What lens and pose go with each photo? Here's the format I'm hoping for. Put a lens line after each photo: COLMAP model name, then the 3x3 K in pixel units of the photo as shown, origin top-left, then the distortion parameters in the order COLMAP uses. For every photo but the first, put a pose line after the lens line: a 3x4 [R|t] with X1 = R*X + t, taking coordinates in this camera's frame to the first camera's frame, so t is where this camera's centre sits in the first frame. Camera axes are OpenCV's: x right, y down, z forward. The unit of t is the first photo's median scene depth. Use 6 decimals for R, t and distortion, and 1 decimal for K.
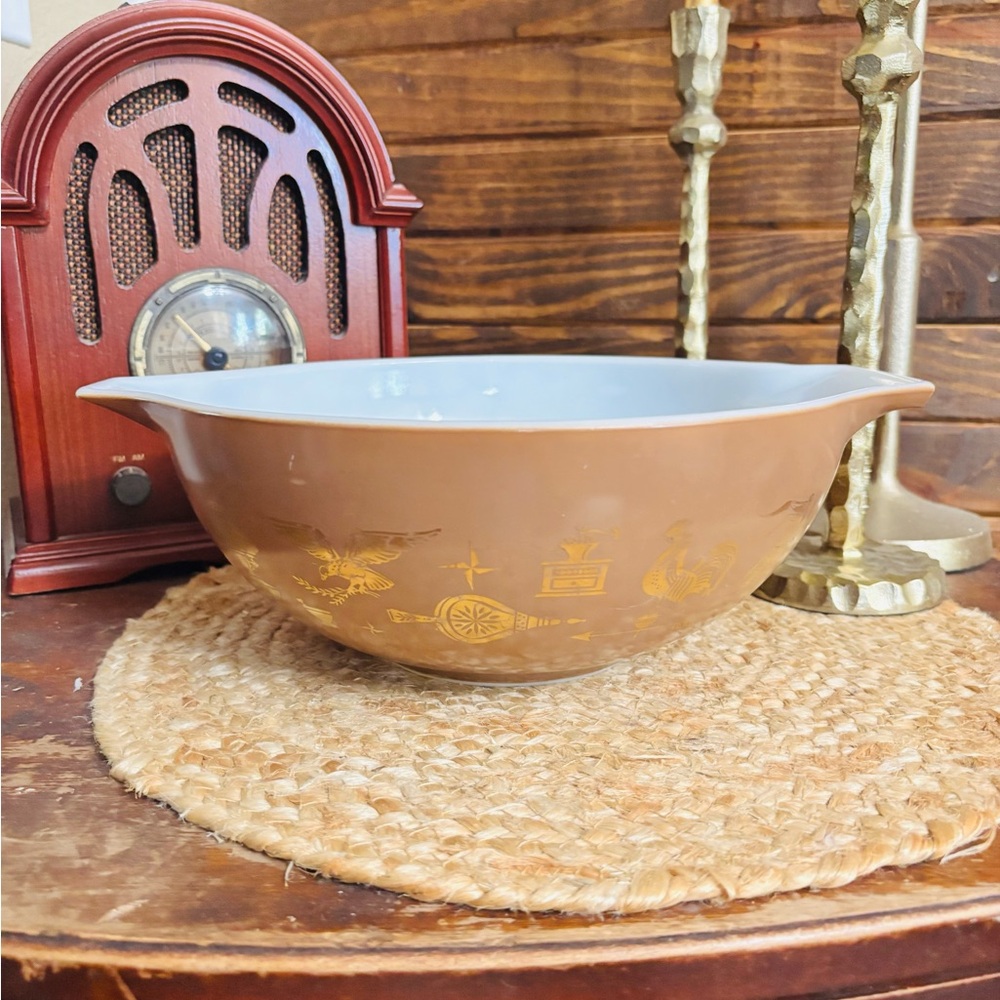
lens RADIAL K [[982.8, 0, 499.9], [0, 982.8, 538.6], [0, 0, 1]] dist [-0.069464, 0.127173]
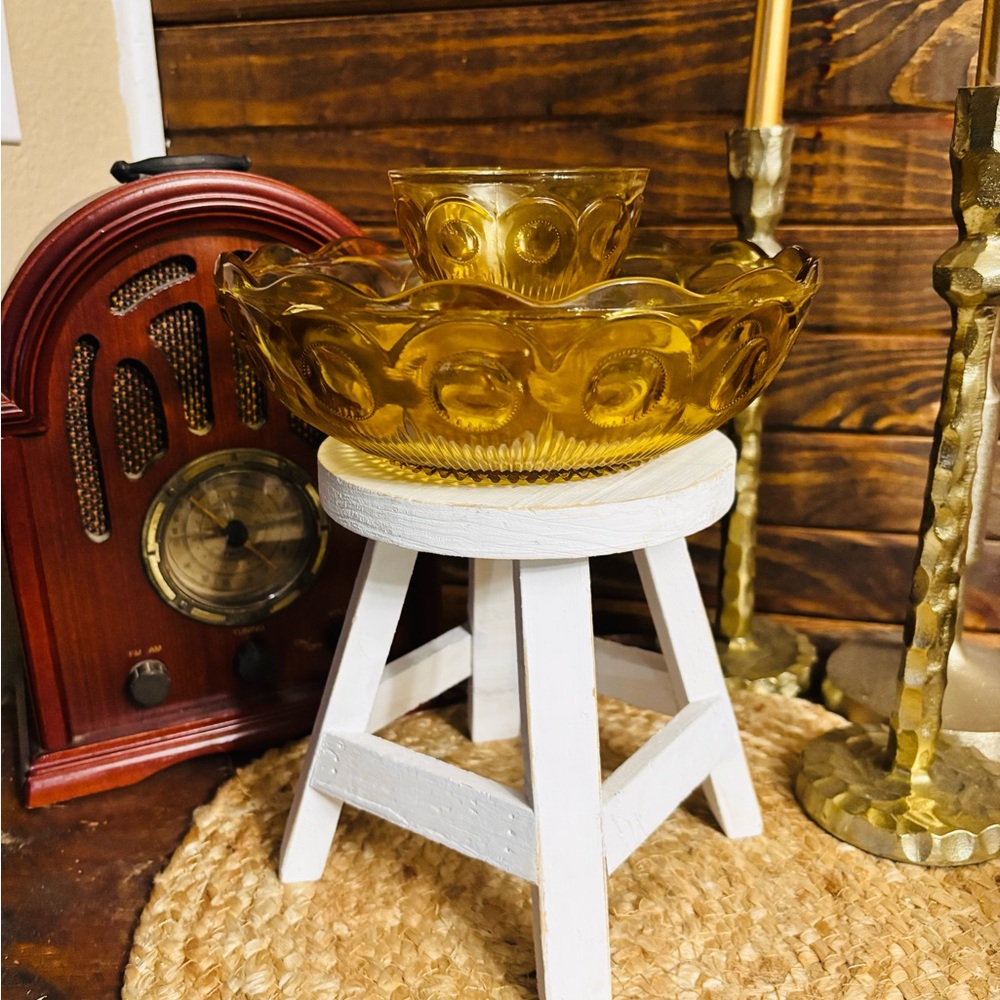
lens RADIAL K [[982.8, 0, 499.9], [0, 982.8, 538.6], [0, 0, 1]] dist [-0.069464, 0.127173]
pose [[0.999924, -0.004159, -0.011597, -0.022985], [0.005217, 0.995683, 0.092672, -0.220577], [0.011162, -0.092726, 0.995629, 0.064366]]
